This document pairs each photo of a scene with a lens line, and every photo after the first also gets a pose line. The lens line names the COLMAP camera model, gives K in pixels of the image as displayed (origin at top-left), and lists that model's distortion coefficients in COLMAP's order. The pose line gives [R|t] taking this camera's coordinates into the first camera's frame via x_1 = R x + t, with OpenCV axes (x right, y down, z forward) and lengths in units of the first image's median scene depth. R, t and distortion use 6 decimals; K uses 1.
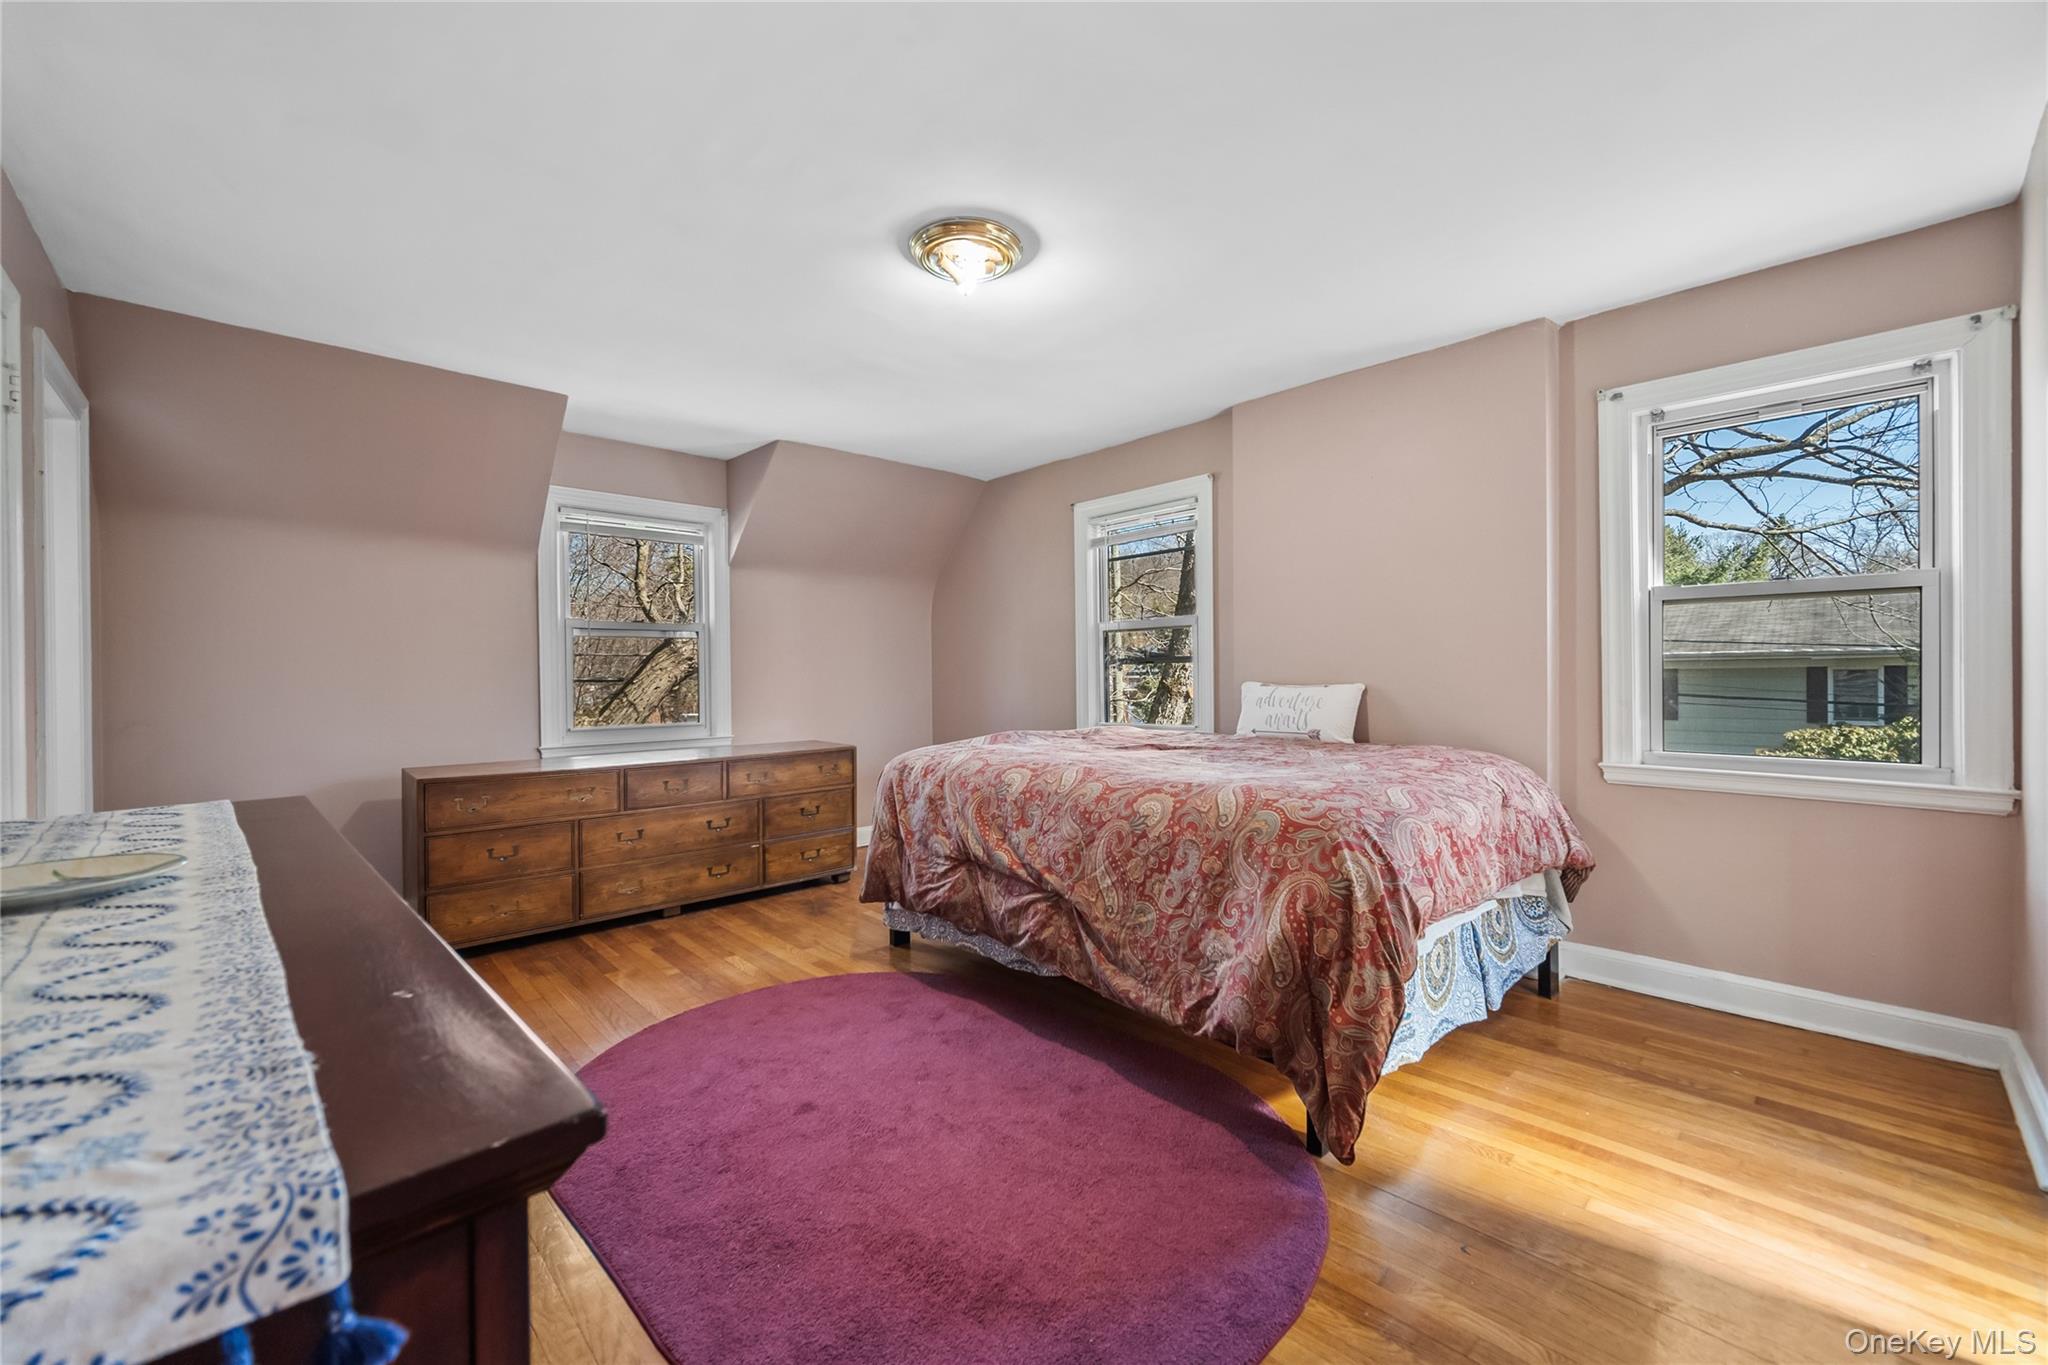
lens RADIAL K [[815.3, 0, 1014.1], [0, 815.3, 683.7], [0, 0, 1]] dist [-0.002234, -0.000127]
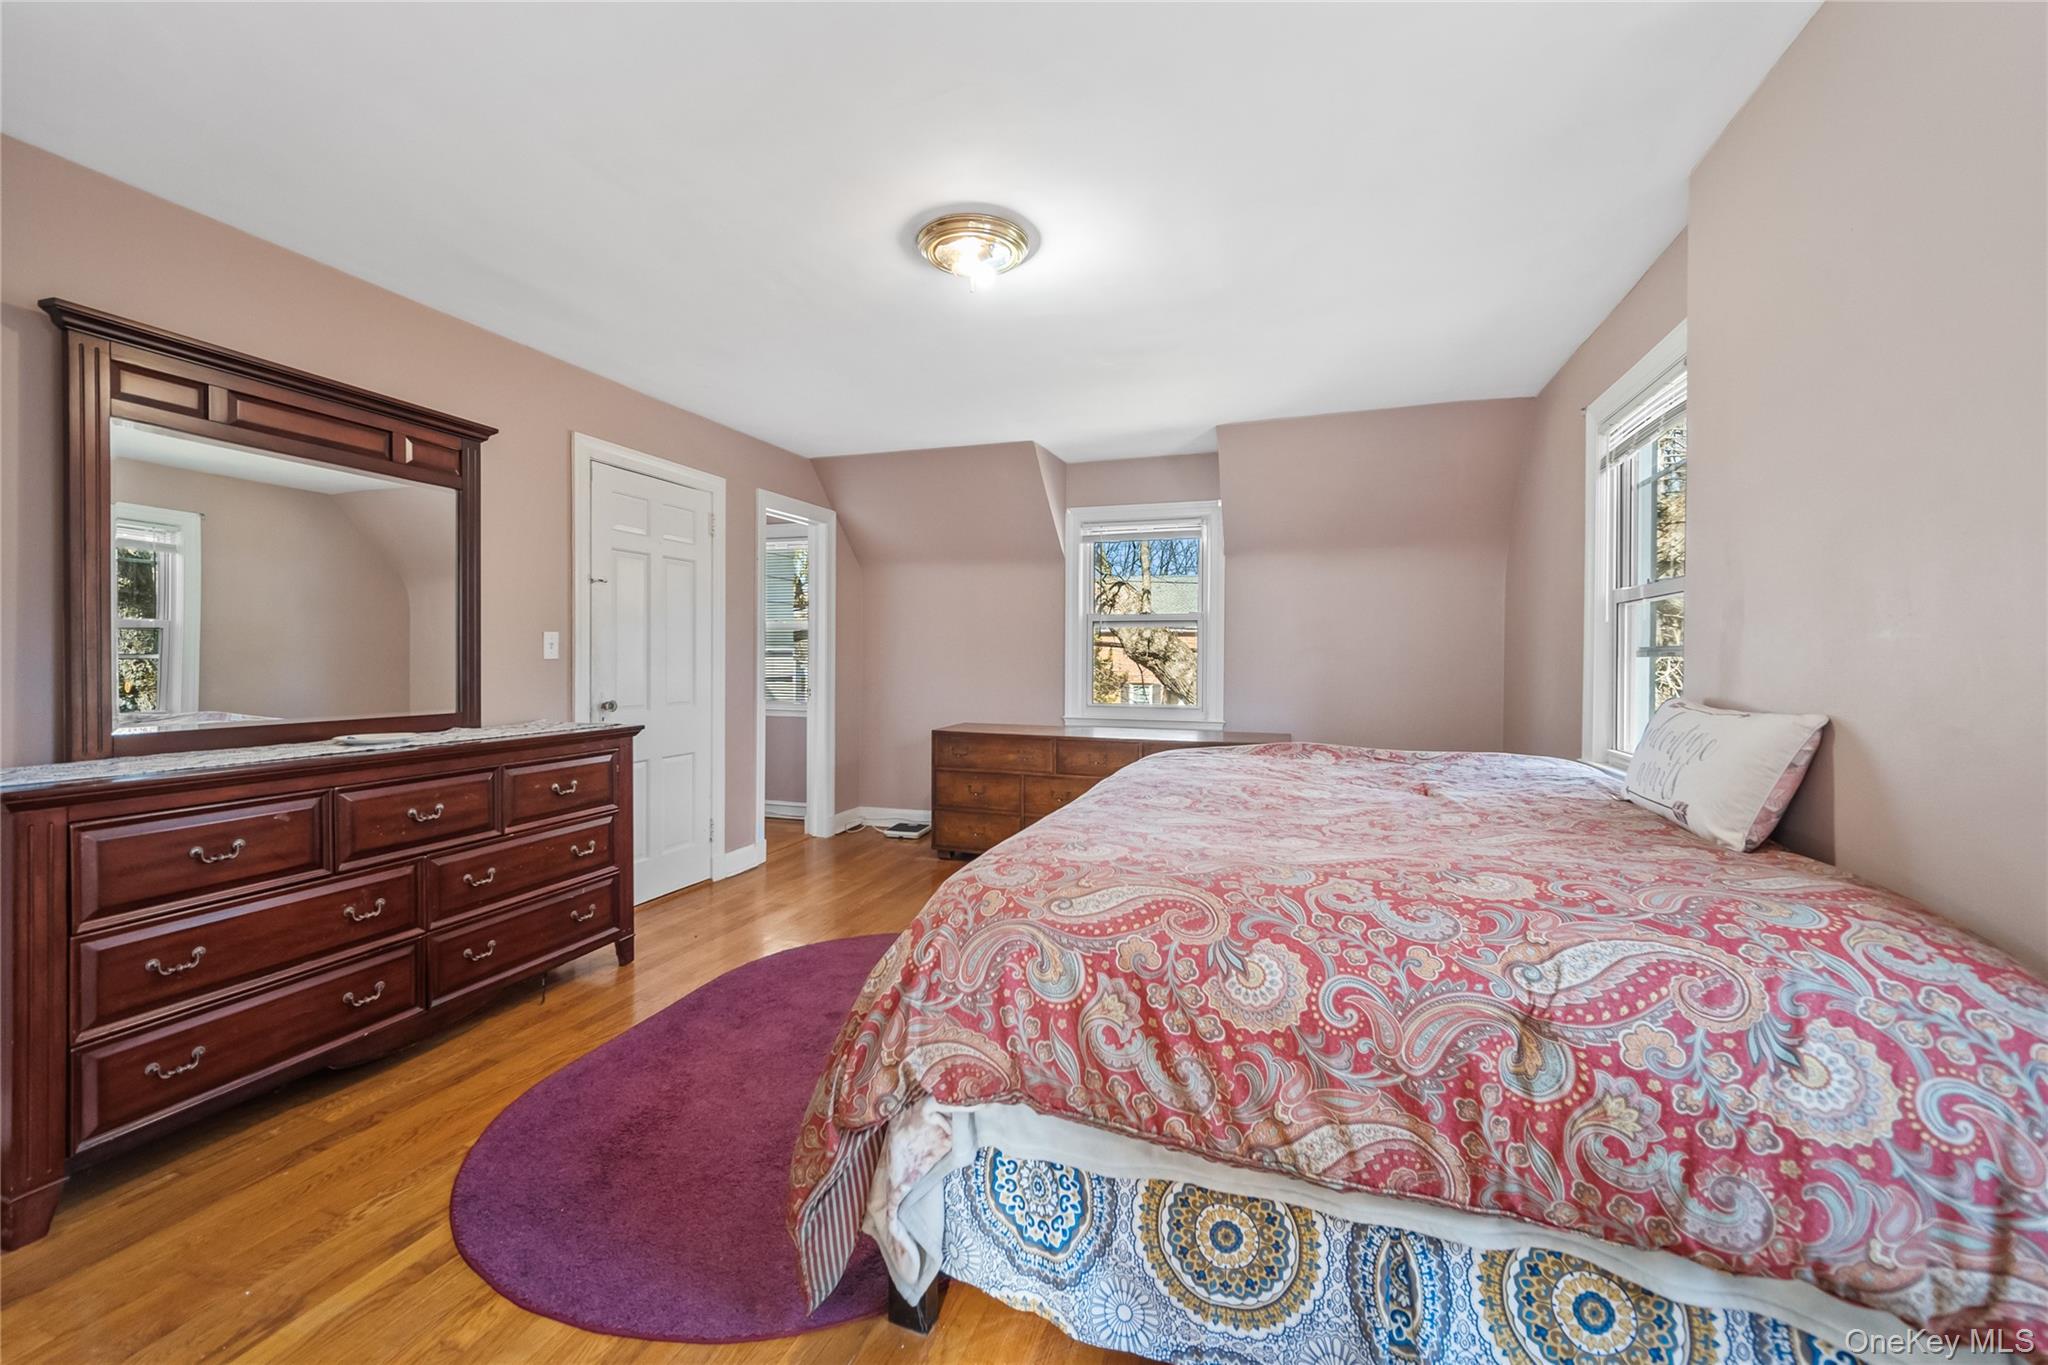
lens RADIAL K [[817.5, 0, 1020.1], [0, 817.5, 667.5], [0, 0, 1]] dist [-0.001119, -0.000059]
pose [[0.462440, 0.024944, -0.886300, 0.732252], [-0.017742, 0.999664, 0.018877, -0.030931], [0.886473, 0.006996, 0.462727, 0.502195]]
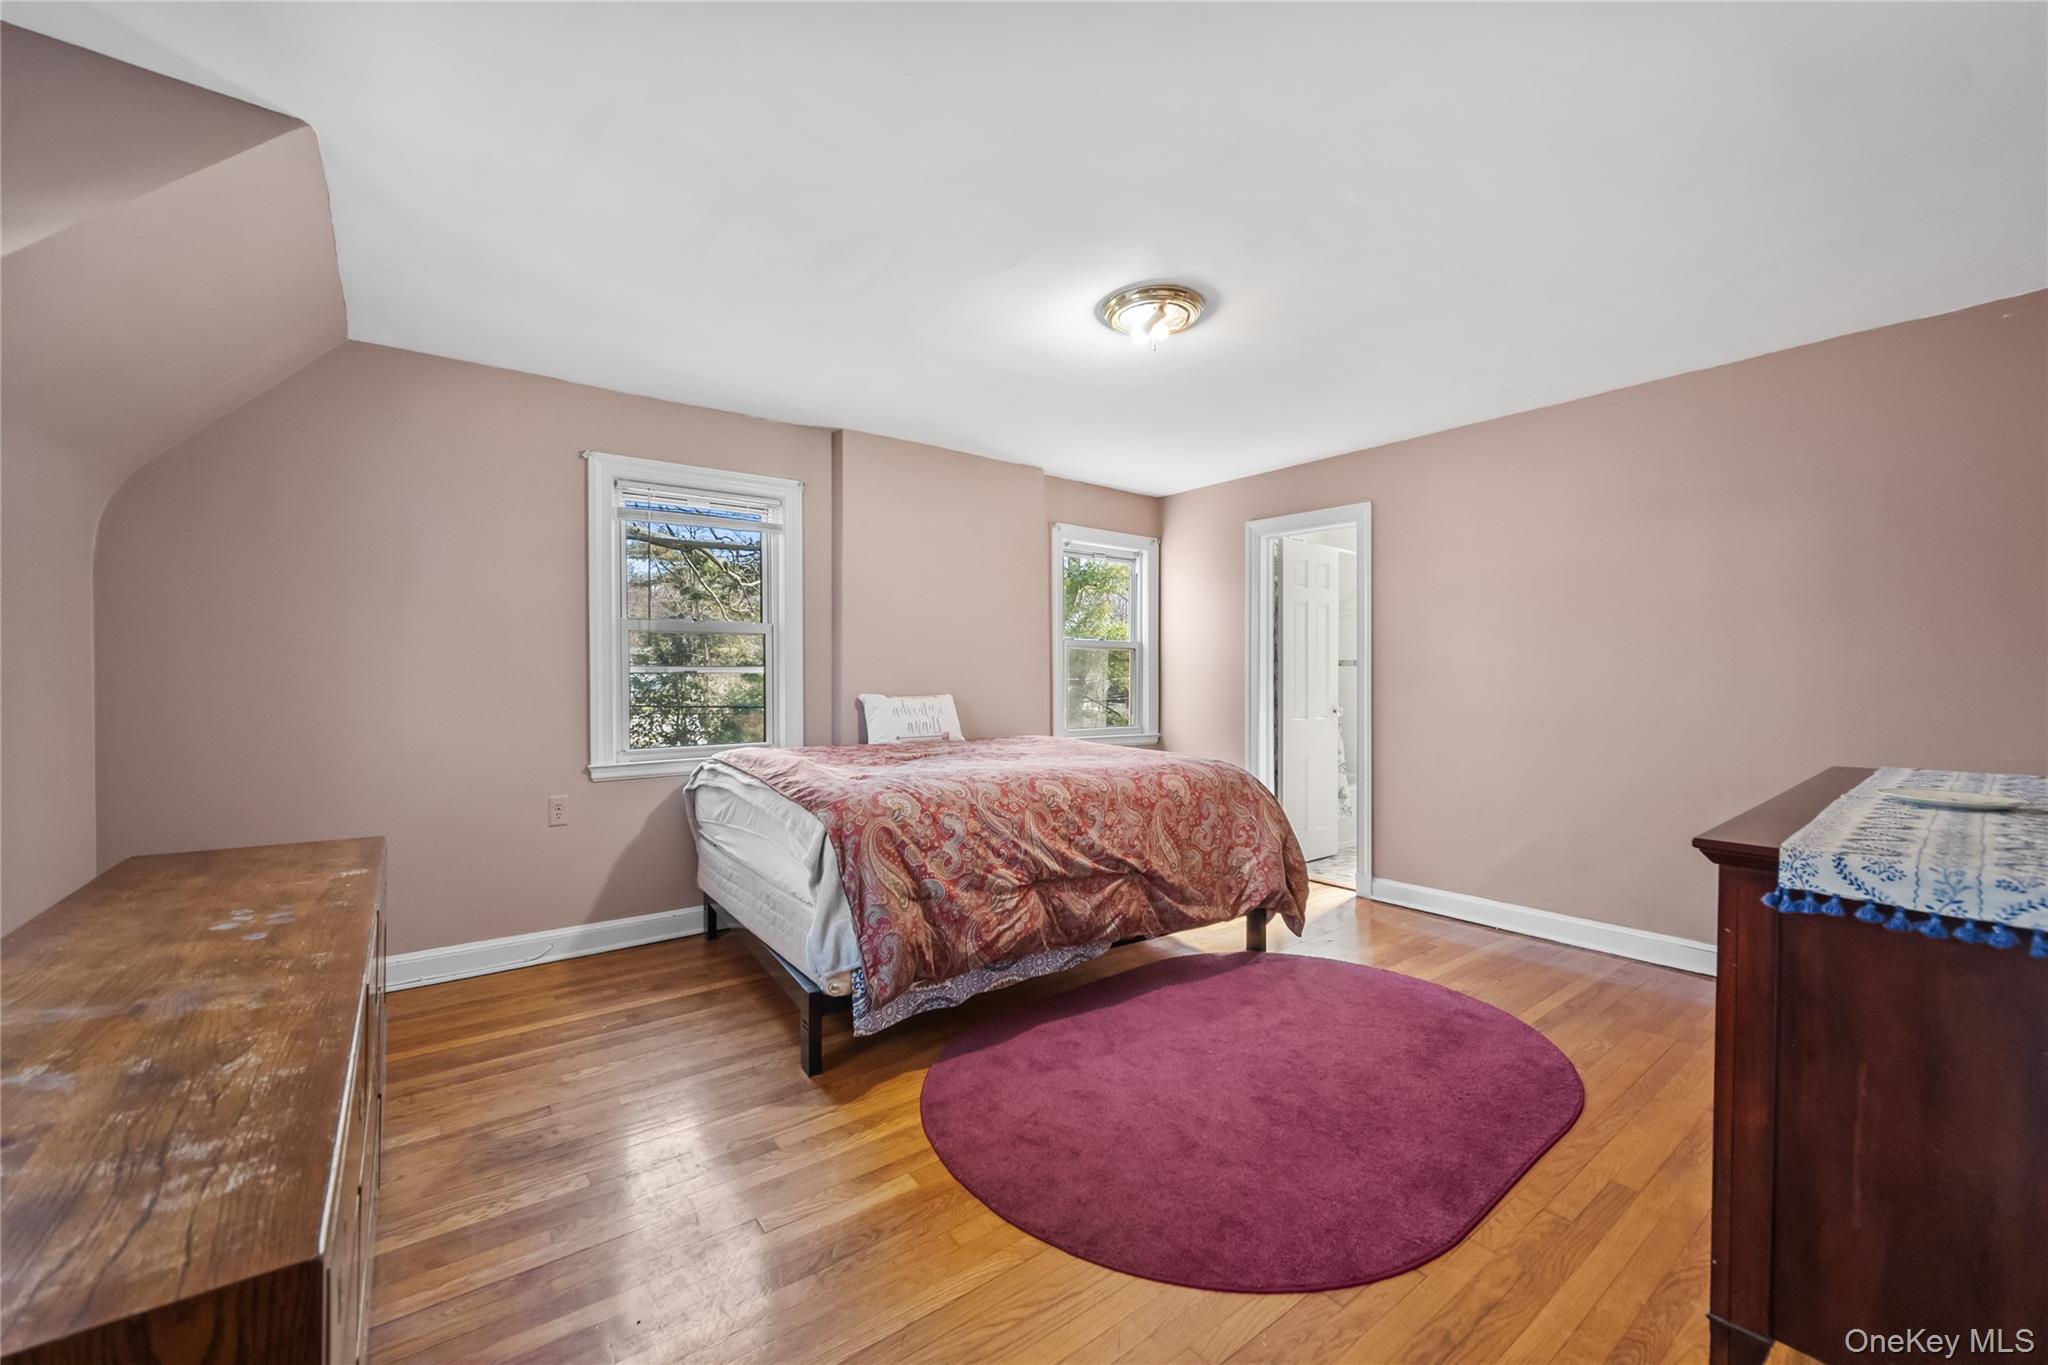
lens RADIAL K [[815.3, 0, 1014.1], [0, 815.3, 683.7], [0, 0, 1]] dist [-0.002234, -0.000127]
pose [[0.102578, 0.001364, 0.994724, -1.007793], [0.009172, 0.999955, -0.002317, -0.014803], [-0.994683, 0.009361, 0.102561, 0.917853]]
